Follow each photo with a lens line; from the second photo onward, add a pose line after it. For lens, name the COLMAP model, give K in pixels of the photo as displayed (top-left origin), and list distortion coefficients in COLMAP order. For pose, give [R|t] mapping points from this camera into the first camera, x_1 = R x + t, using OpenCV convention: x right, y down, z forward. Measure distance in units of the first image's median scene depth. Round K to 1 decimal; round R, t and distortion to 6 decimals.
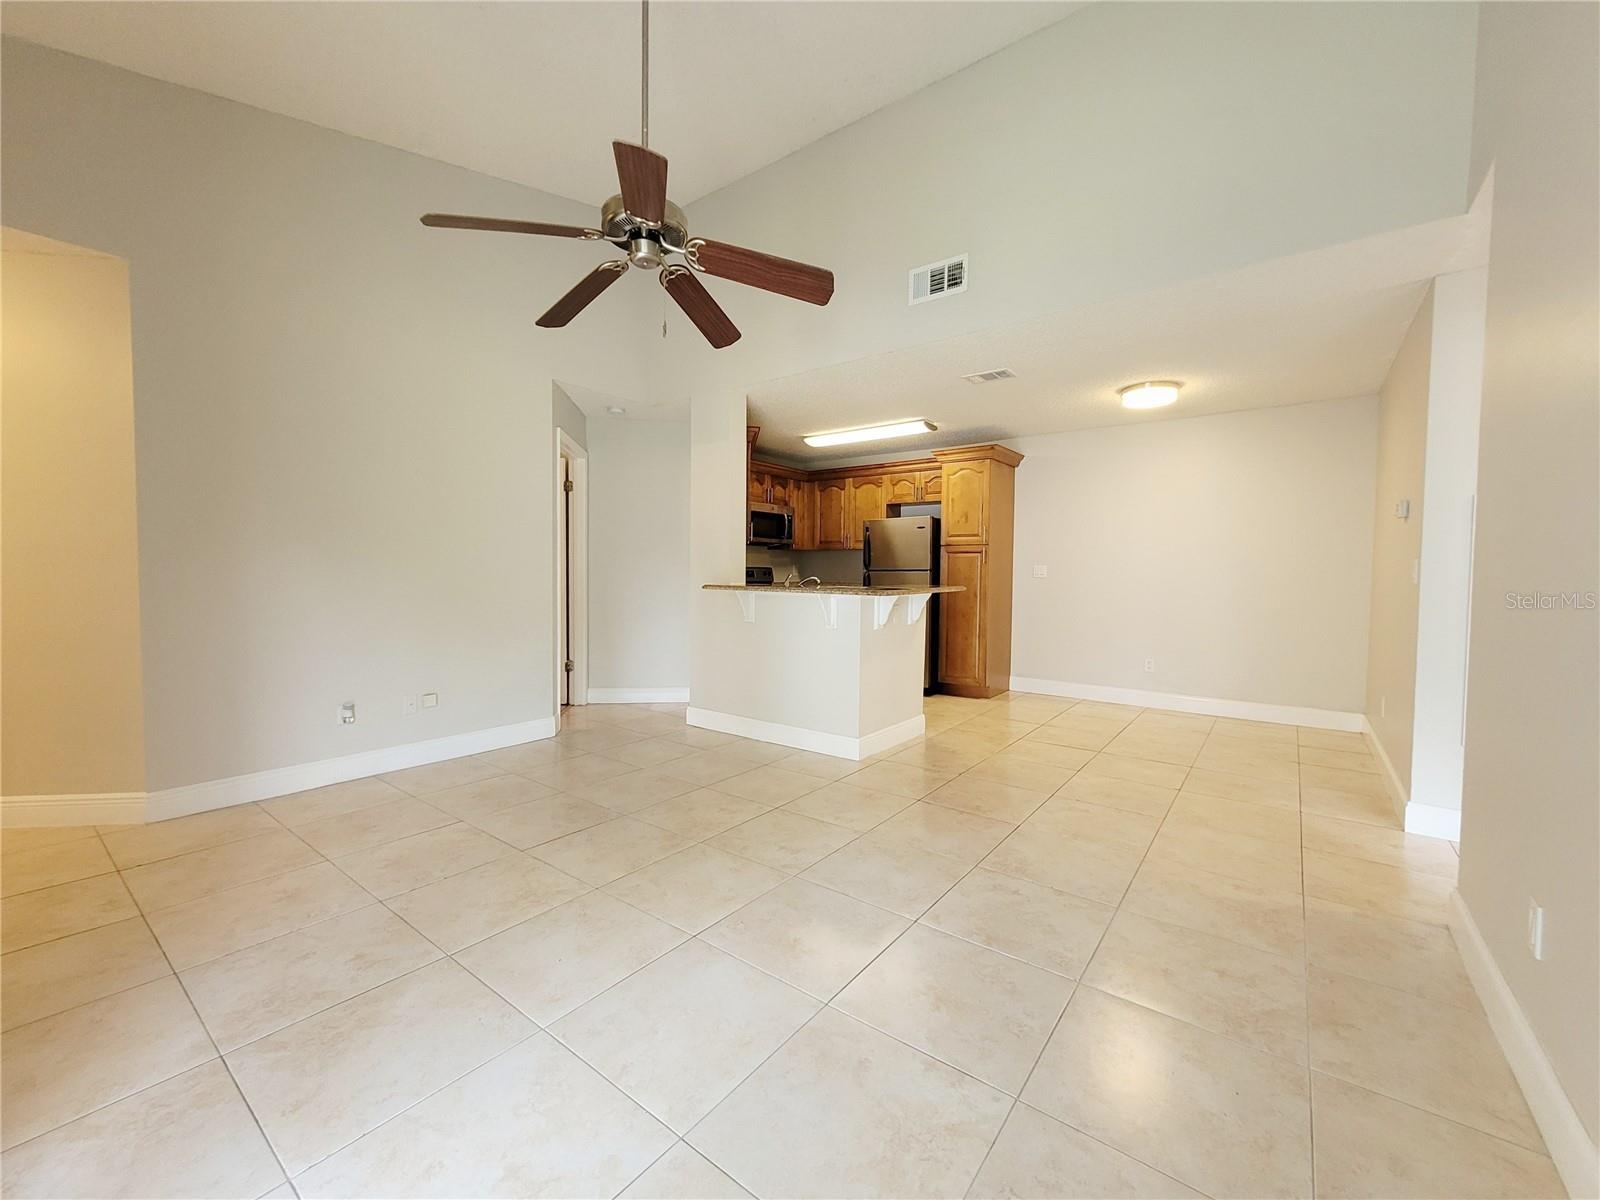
lens RADIAL K [[643.2, 0, 800.0], [0, 643.2, 600.0], [0, 0, 1]] dist [-0.000128, -0.000017]
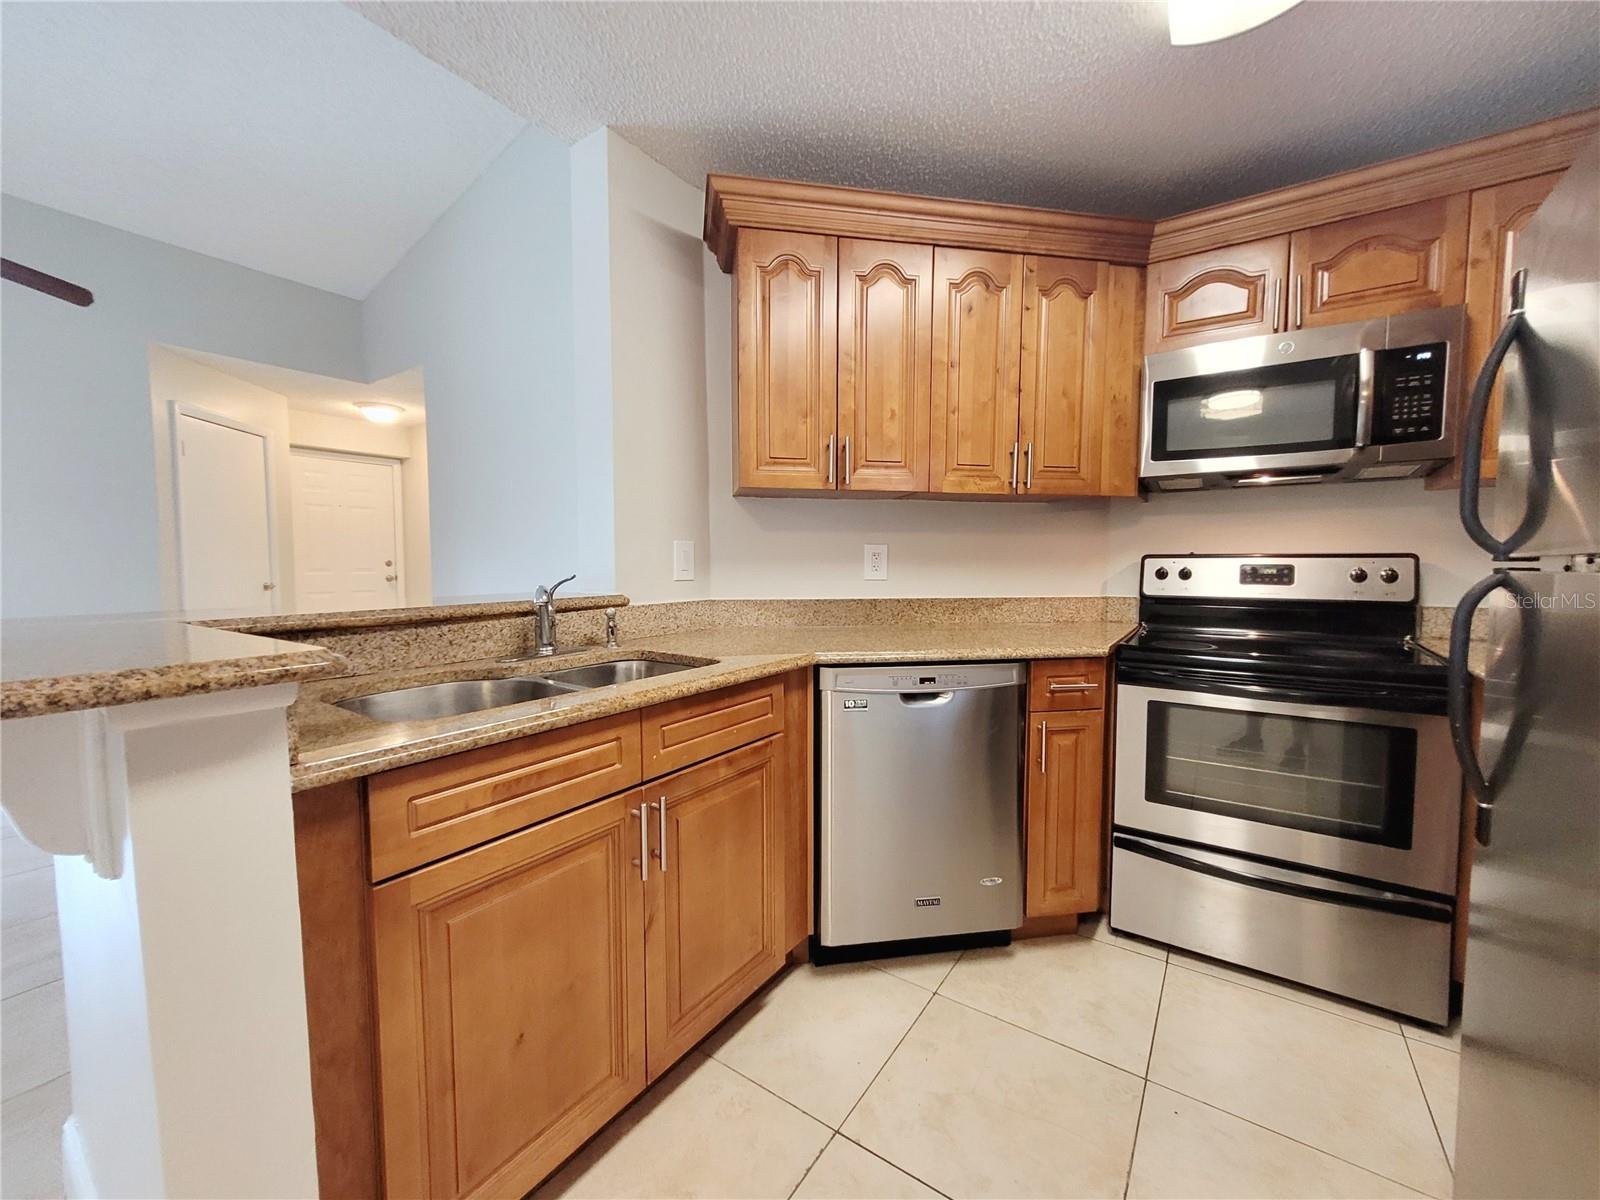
lens RADIAL K [[631.1, 0, 807.0], [0, 631.1, 599.7], [0, 0, 1]] dist [0.004282, -0.000003]
pose [[0.055772, 0.053144, -0.997028, 0.265953], [-0.047292, 0.997602, 0.050529, -0.039585], [0.997323, 0.044333, 0.058152, 0.885650]]
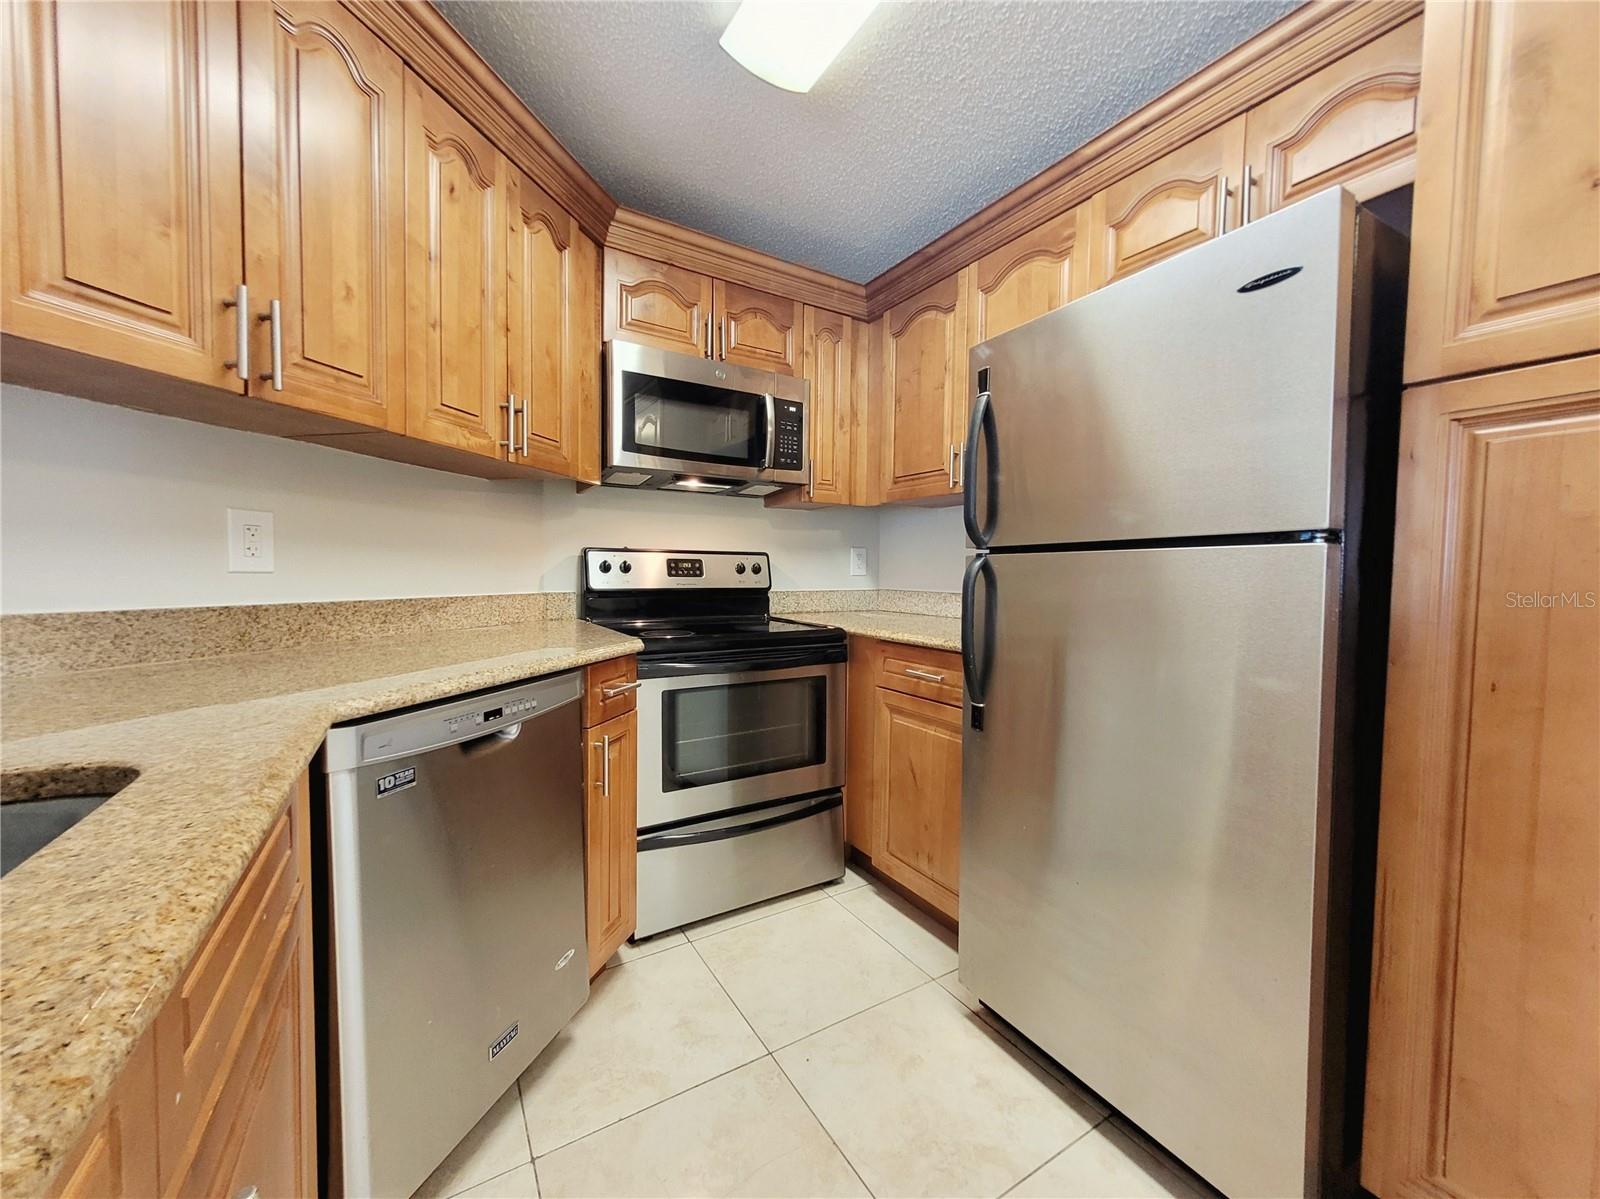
lens RADIAL K [[621.7, 0, 805.5], [0, 621.7, 600.2], [0, 0, 1]] dist [0.000927, -0.000256]
pose [[0.933089, 0.017024, -0.359244, 0.135899], [-0.019055, 0.999816, -0.002114, -0.026990], [0.359142, 0.008818, 0.933241, 0.812344]]
